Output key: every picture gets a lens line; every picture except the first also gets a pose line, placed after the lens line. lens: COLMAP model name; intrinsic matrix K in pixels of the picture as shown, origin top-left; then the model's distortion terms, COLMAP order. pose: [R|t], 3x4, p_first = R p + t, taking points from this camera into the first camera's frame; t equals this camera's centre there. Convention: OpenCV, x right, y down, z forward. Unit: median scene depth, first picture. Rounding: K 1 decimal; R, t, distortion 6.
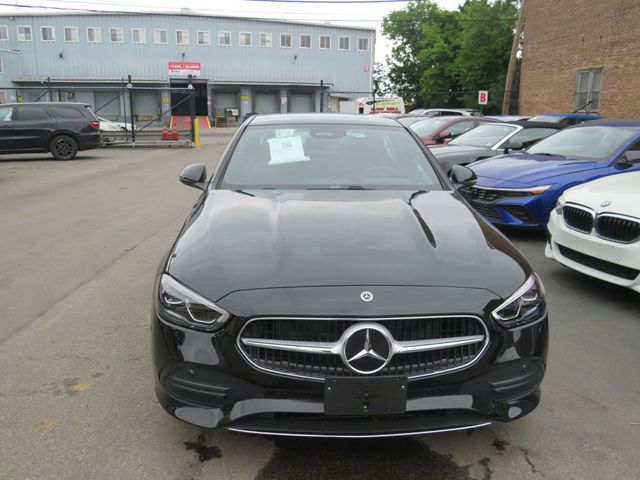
lens RADIAL K [[547.2, 0, 313.0], [0, 547.2, 241.5], [0, 0, 1]] dist [-0.054825, 0.022643]
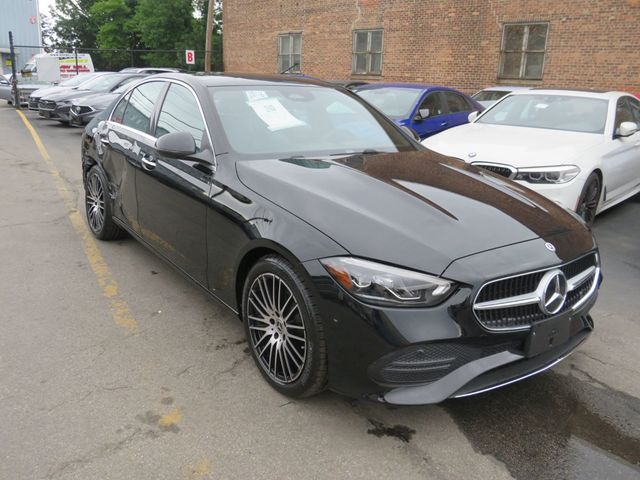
lens RADIAL K [[547.2, 0, 313.0], [0, 547.2, 241.5], [0, 0, 1]] dist [-0.054825, 0.022643]
pose [[0.842680, -0.135768, 0.521016, -0.062744], [0.098722, 0.990241, 0.098369, -0.004732], [-0.529286, -0.031458, 0.847860, 0.021623]]
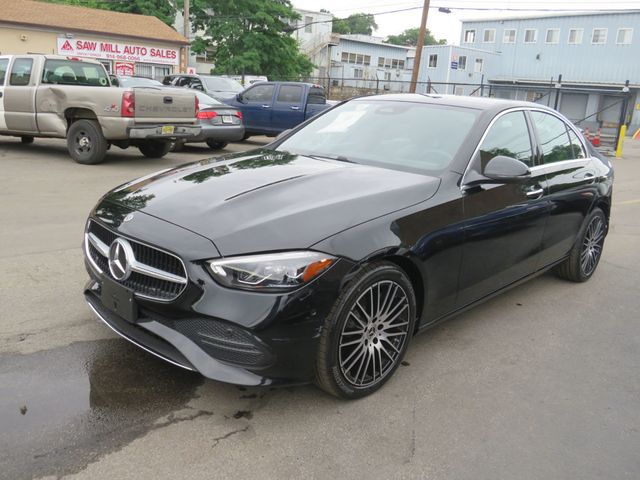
lens RADIAL K [[547.2, 0, 313.0], [0, 547.2, 241.5], [0, 0, 1]] dist [-0.054825, 0.022643]
pose [[0.676345, 0.221050, -0.702633, 0.086920], [-0.224523, 0.970381, 0.089162, -0.003482], [0.701531, 0.097453, 0.705944, 0.030421]]
